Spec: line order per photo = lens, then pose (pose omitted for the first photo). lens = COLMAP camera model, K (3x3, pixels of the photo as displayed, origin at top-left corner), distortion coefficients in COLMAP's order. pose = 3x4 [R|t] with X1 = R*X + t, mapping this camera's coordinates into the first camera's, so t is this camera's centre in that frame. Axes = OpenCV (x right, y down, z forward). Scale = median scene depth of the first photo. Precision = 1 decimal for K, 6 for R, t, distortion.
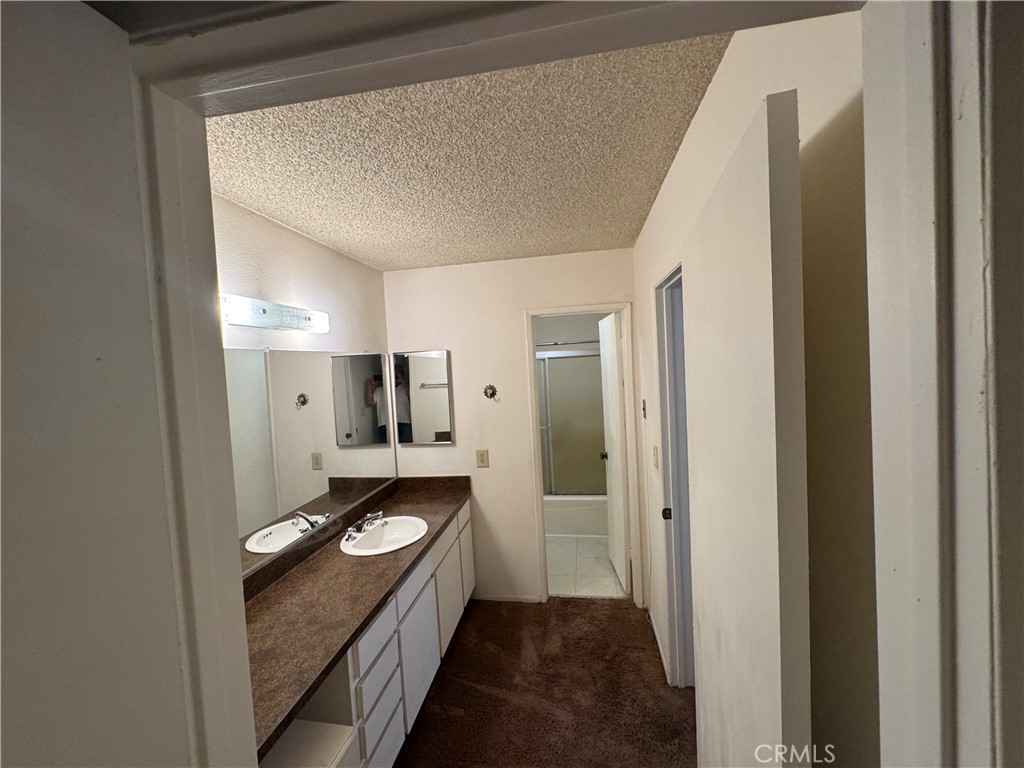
lens RADIAL K [[412.5, 0, 511.9], [0, 412.5, 383.0], [0, 0, 1]] dist [-0.004522, 0.000445]
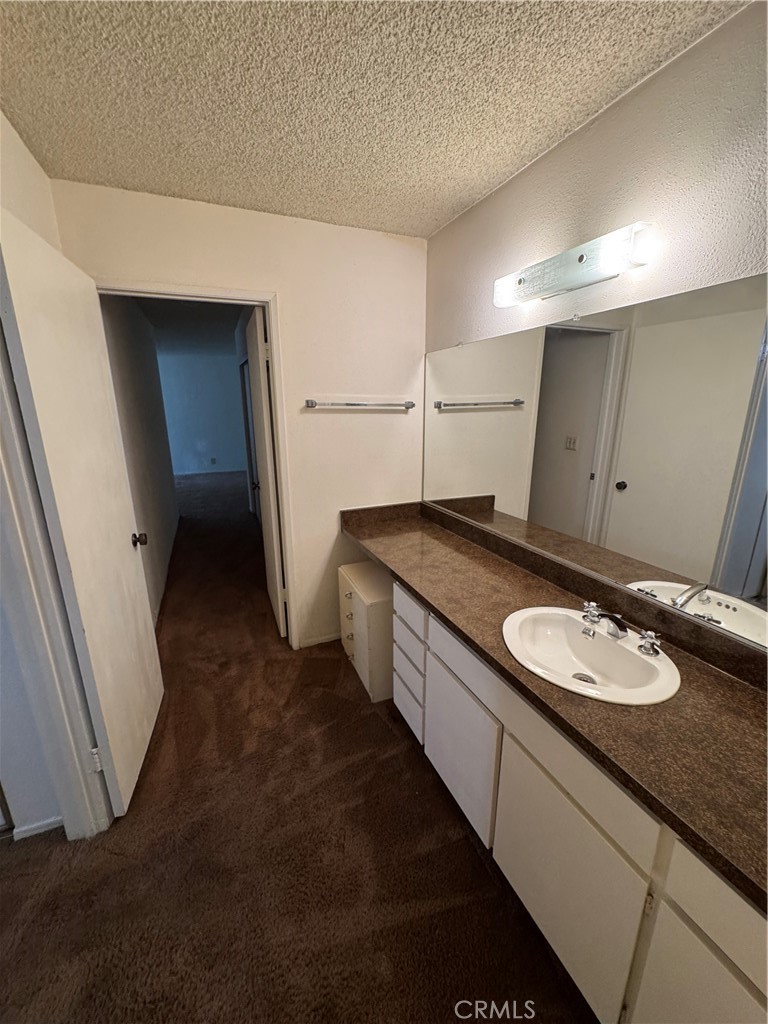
lens RADIAL K [[412.5, 0, 388.2], [0, 412.5, 514.1], [0, 0, 1]] dist [-0.004522, 0.000445]
pose [[-0.842374, 0.199179, -0.500733, 0.184378], [0.029009, 0.944601, 0.326938, 0.004724], [0.538112, 0.260878, -0.801485, 1.460577]]
